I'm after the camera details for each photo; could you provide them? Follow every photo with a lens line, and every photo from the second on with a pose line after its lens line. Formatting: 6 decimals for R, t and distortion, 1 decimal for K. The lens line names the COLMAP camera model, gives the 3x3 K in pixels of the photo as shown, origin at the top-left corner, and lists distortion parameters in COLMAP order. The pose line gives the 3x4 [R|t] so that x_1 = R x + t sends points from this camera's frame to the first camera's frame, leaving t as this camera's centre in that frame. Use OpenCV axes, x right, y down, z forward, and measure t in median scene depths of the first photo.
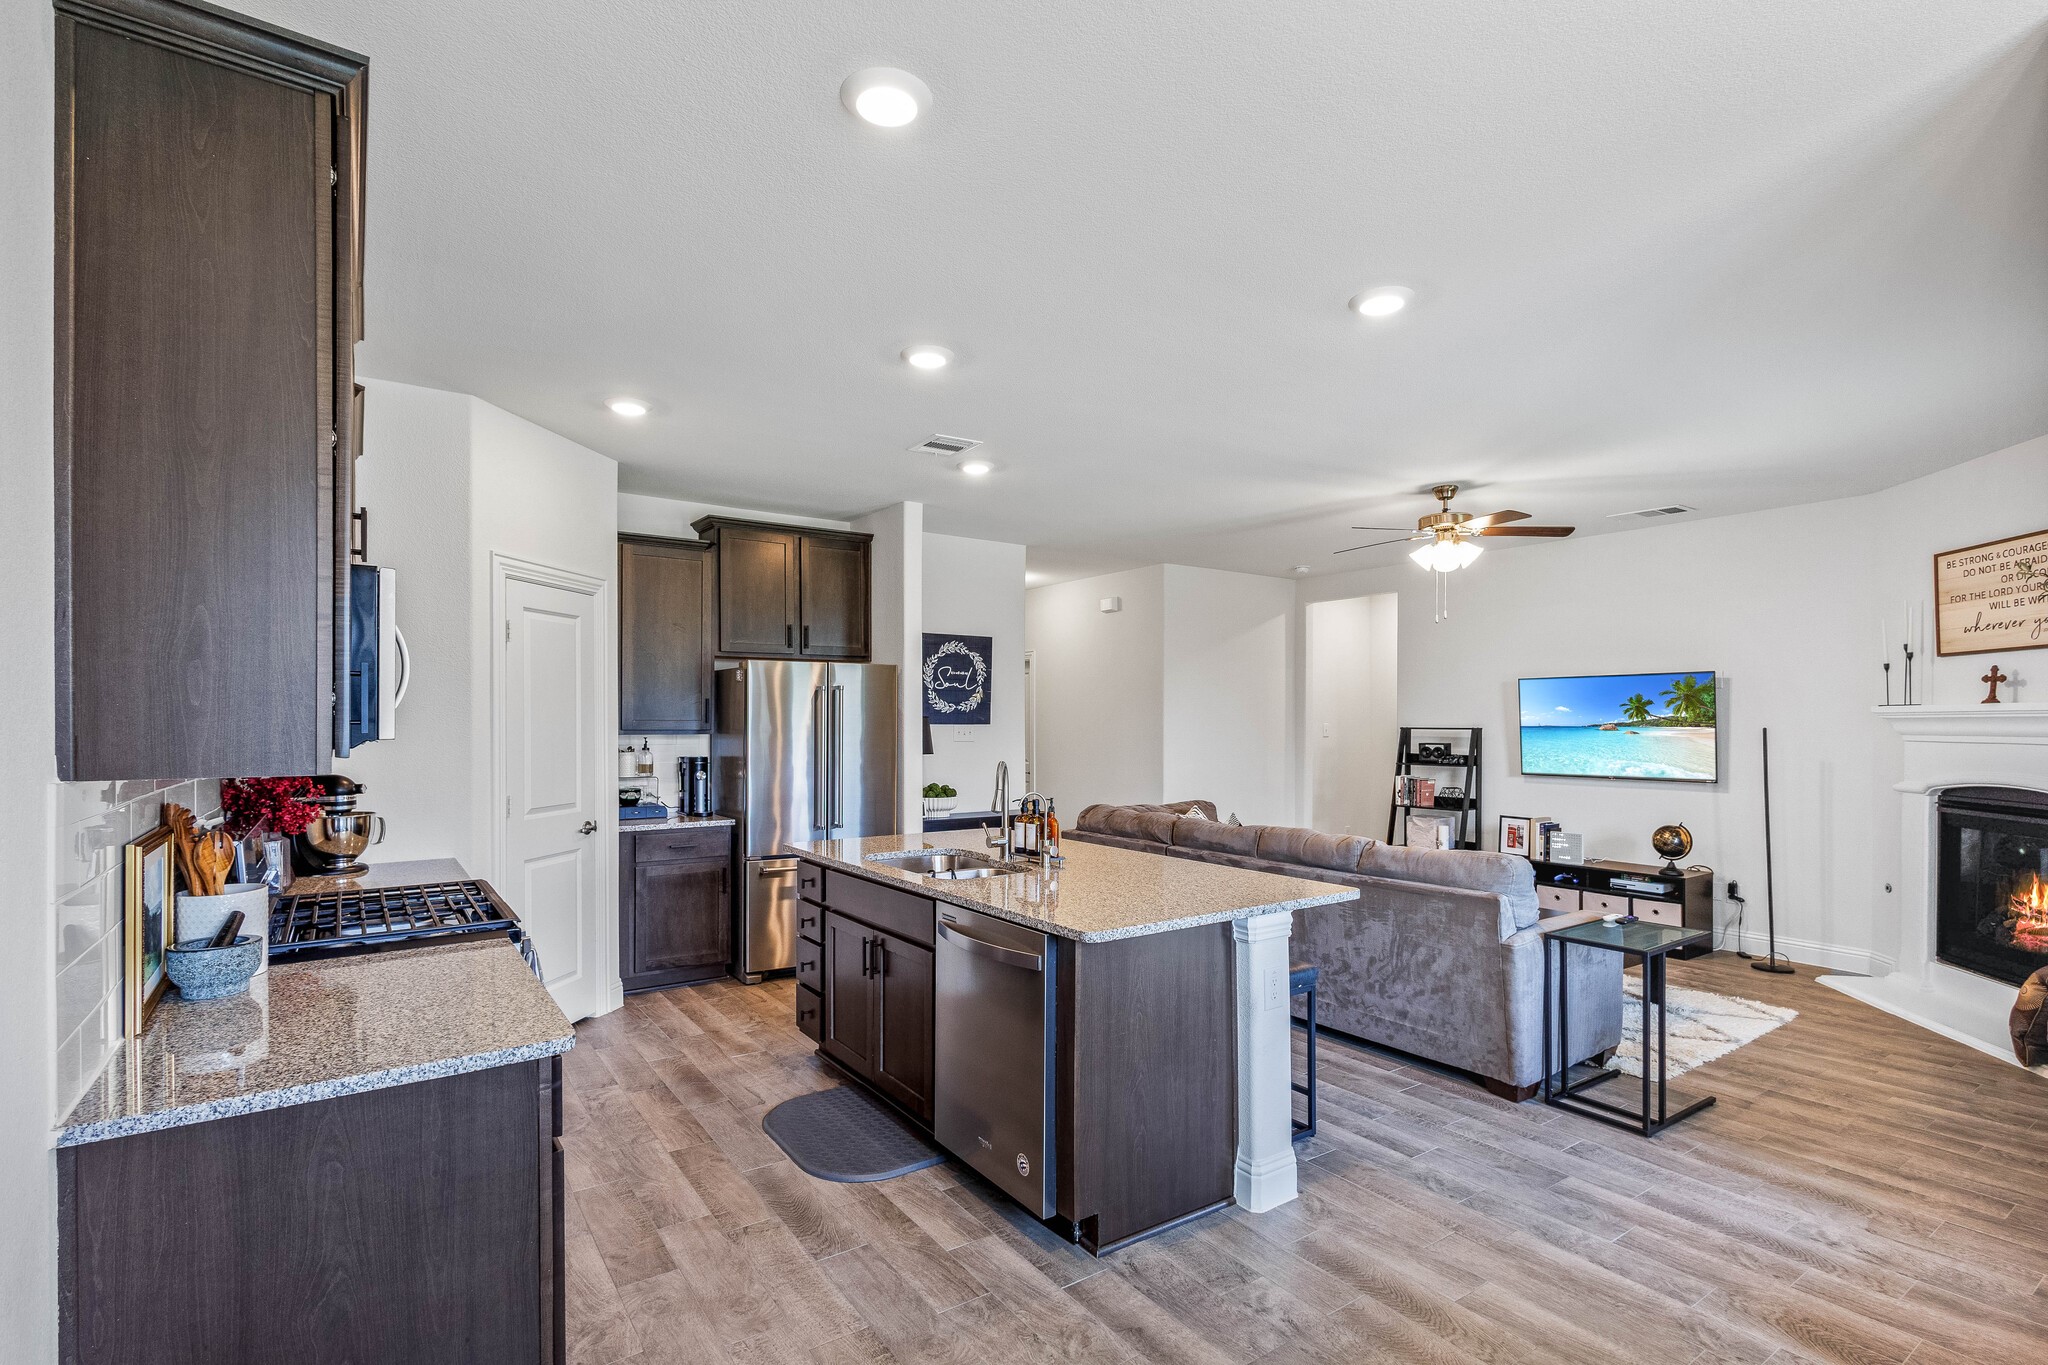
lens RADIAL K [[963.2, 0, 1020.9], [0, 963.2, 724.2], [0, 0, 1]] dist [0.002571, 0.000358]
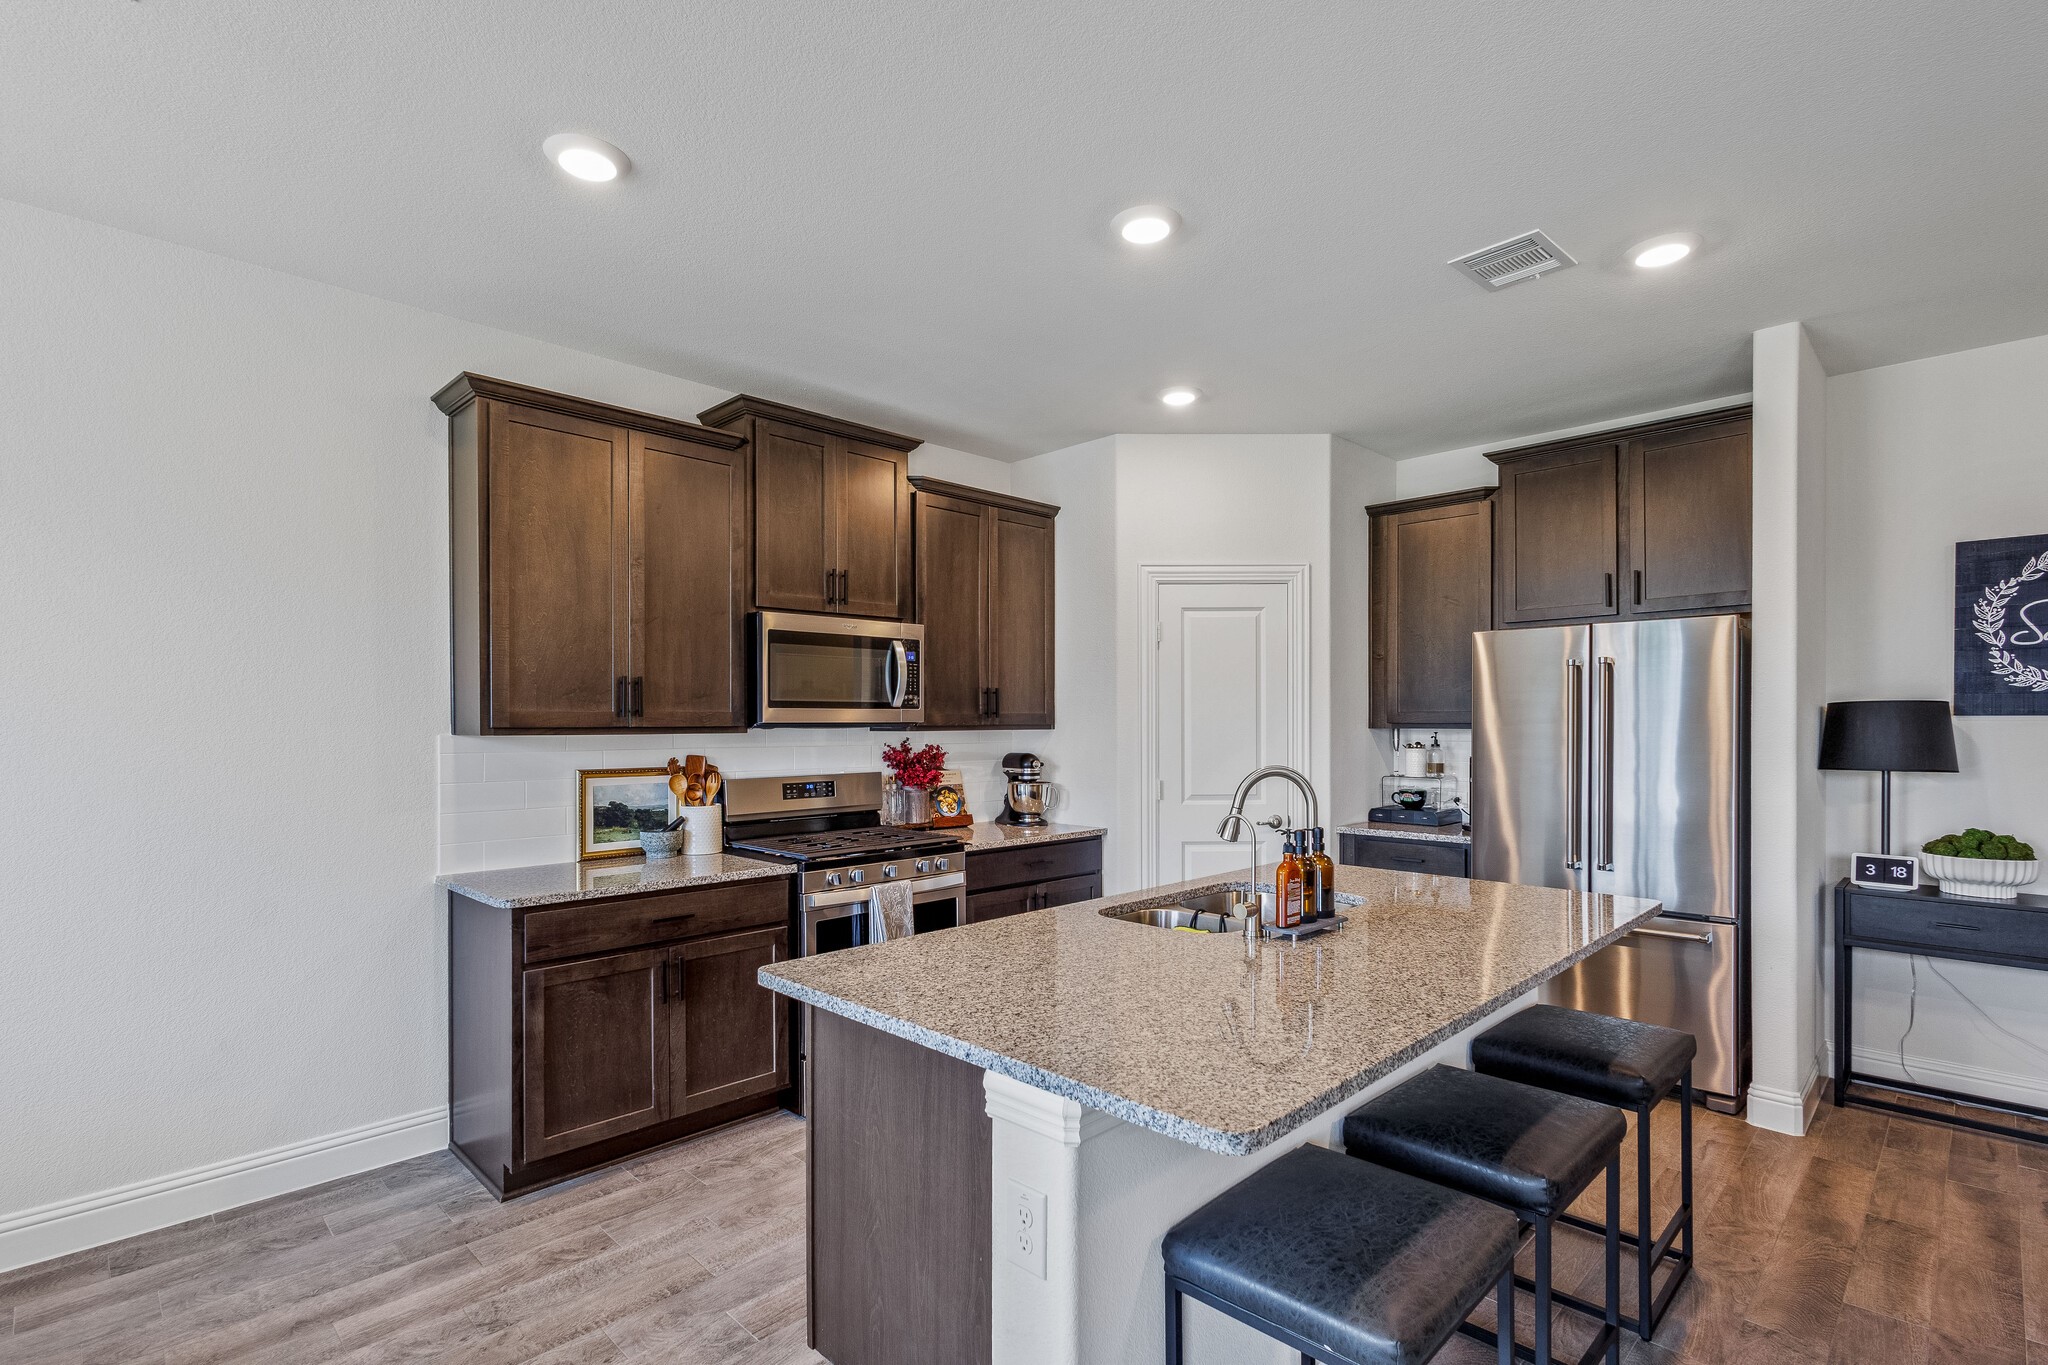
lens RADIAL K [[963.2, 0, 1020.9], [0, 963.2, 724.2], [0, 0, 1]] dist [0.002571, 0.000358]
pose [[0.175430, 0.000830, -0.984492, 0.407674], [-0.002106, 0.999998, 0.000468, 0.007248], [0.984490, 0.001991, 0.175431, 0.494174]]
